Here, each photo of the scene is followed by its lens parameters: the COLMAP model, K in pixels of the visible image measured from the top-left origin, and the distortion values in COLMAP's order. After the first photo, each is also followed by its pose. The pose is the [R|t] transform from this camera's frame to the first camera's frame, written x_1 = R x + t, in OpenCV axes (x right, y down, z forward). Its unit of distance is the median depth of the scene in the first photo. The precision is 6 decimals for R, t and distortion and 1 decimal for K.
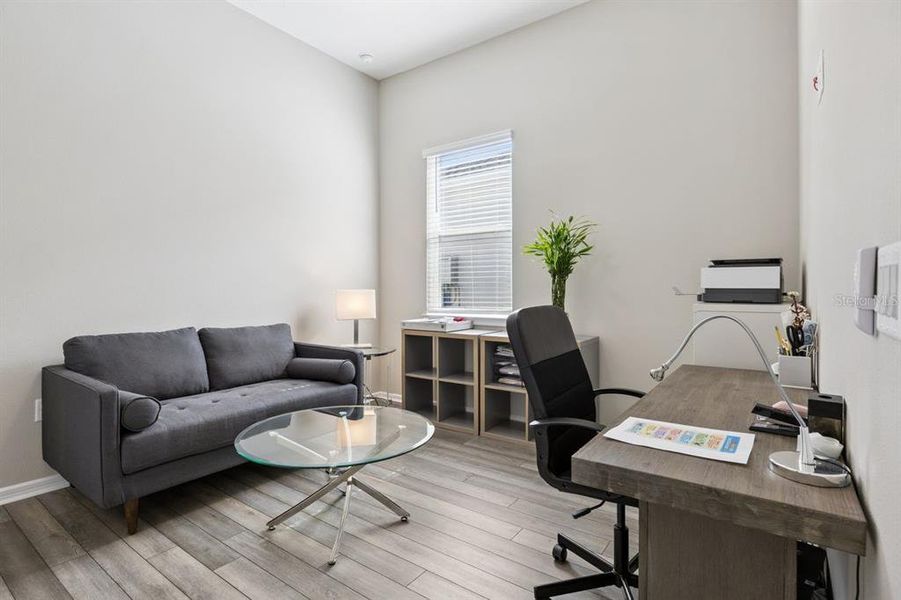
lens RADIAL K [[450.7, 0, 447.3], [0, 450.7, 289.4], [0, 0, 1]] dist [0.002073, 0.000558]
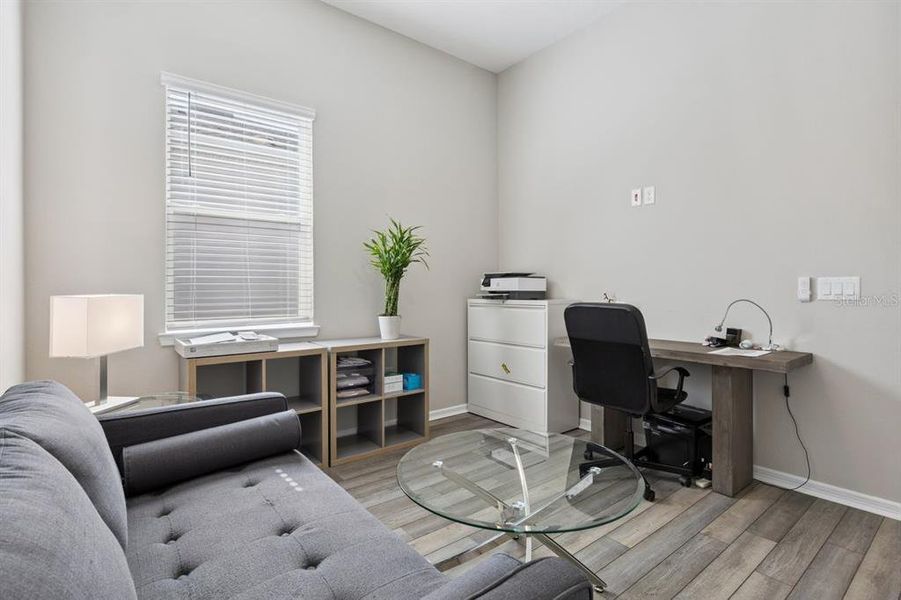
lens RADIAL K [[450.7, 0, 447.3], [0, 450.7, 289.4], [0, 0, 1]] dist [0.002073, 0.000558]
pose [[0.276887, 0.004737, 0.960891, -0.678339], [0.004591, 0.999970, -0.006252, -0.000139], [-0.960892, 0.006142, 0.276857, 0.555760]]
